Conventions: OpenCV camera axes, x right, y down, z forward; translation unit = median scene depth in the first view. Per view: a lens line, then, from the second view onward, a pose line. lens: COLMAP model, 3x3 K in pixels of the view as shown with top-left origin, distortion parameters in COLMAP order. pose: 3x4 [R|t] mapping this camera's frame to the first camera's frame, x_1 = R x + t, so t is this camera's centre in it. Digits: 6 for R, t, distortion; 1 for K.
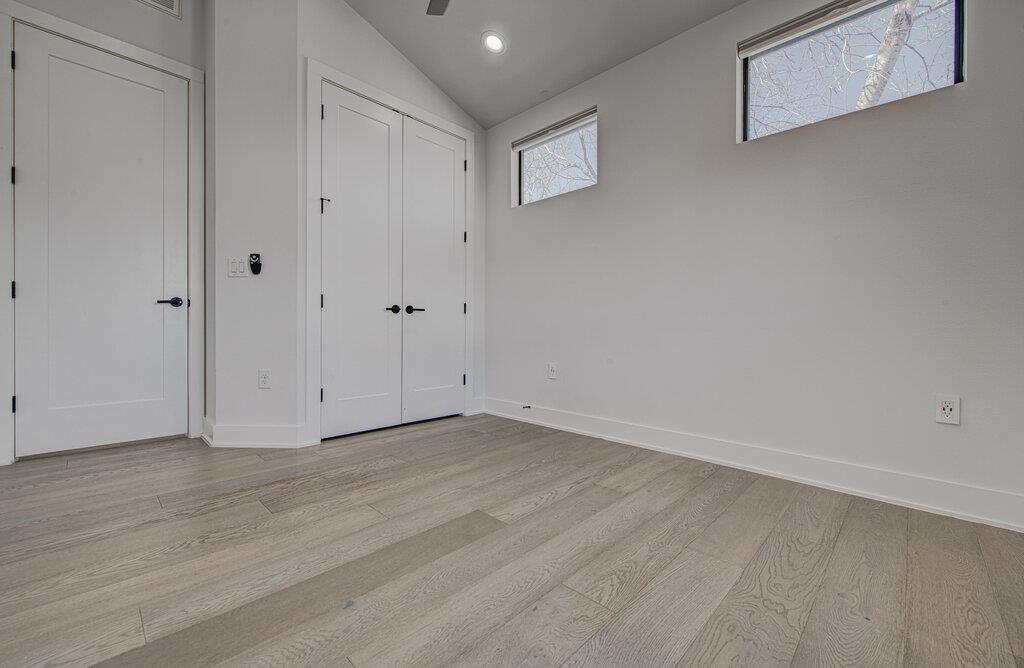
lens RADIAL K [[411.8, 0, 516.2], [0, 411.8, 331.5], [0, 0, 1]] dist [-0.001446, -0.000591]
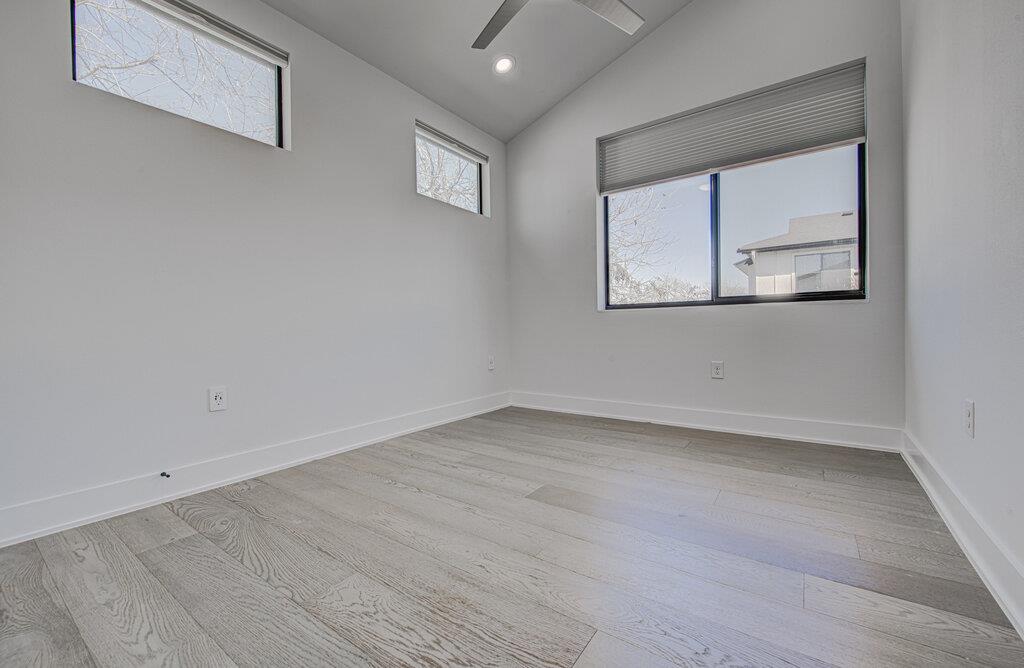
lens RADIAL K [[411.8, 0, 521.7], [0, 411.8, 331.6], [0, 0, 1]] dist [-0.001446, -0.000591]
pose [[-0.158687, -0.021767, 0.987089, -1.199143], [0.014865, 0.999591, 0.024432, -0.034264], [-0.987217, 0.018550, -0.158298, 1.209421]]
